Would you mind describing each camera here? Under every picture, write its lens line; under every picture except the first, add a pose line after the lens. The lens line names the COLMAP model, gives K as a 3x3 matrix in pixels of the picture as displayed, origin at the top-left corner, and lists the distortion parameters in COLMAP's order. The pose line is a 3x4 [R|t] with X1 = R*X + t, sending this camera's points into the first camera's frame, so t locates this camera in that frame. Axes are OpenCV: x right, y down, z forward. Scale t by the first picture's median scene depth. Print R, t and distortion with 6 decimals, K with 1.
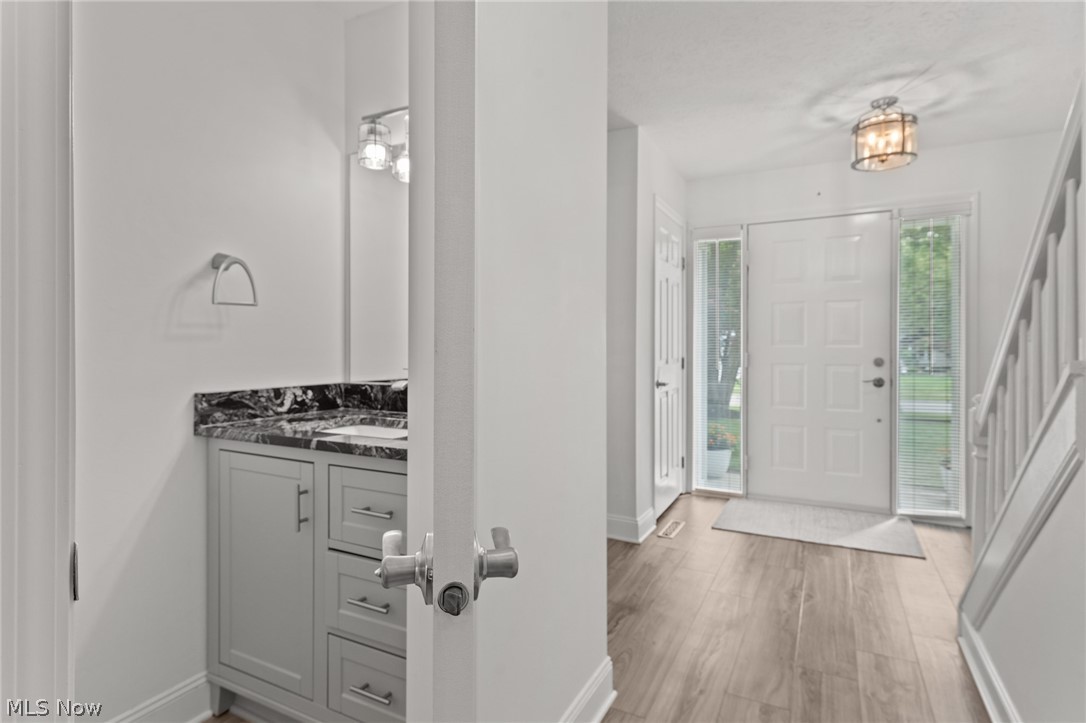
lens RADIAL K [[561.6, 0, 546.7], [0, 561.6, 359.2], [0, 0, 1]] dist [0.002147, 0.000487]
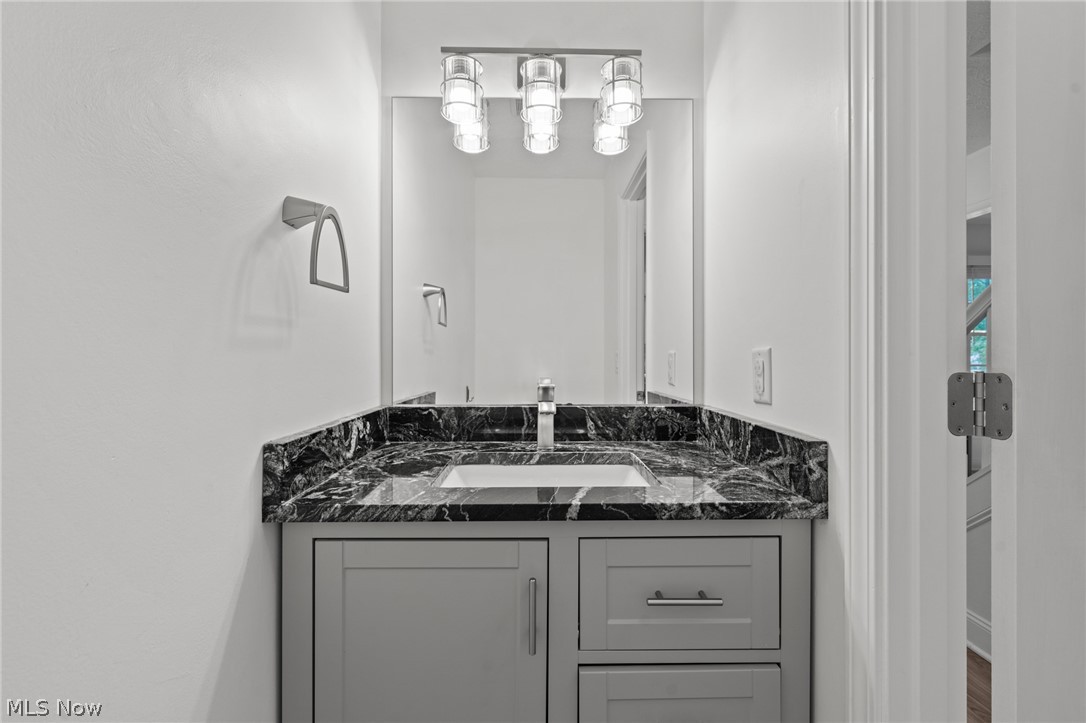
lens RADIAL K [[474.7, 0, 543.0], [0, 474.7, 361.5], [0, 0, 1]] dist [0.000486, 0.000235]
pose [[0.888240, -0.010232, 0.459266, -0.588338], [0.014168, 0.999886, -0.005126, -0.013949], [-0.459162, 0.011060, 0.888284, 0.457138]]
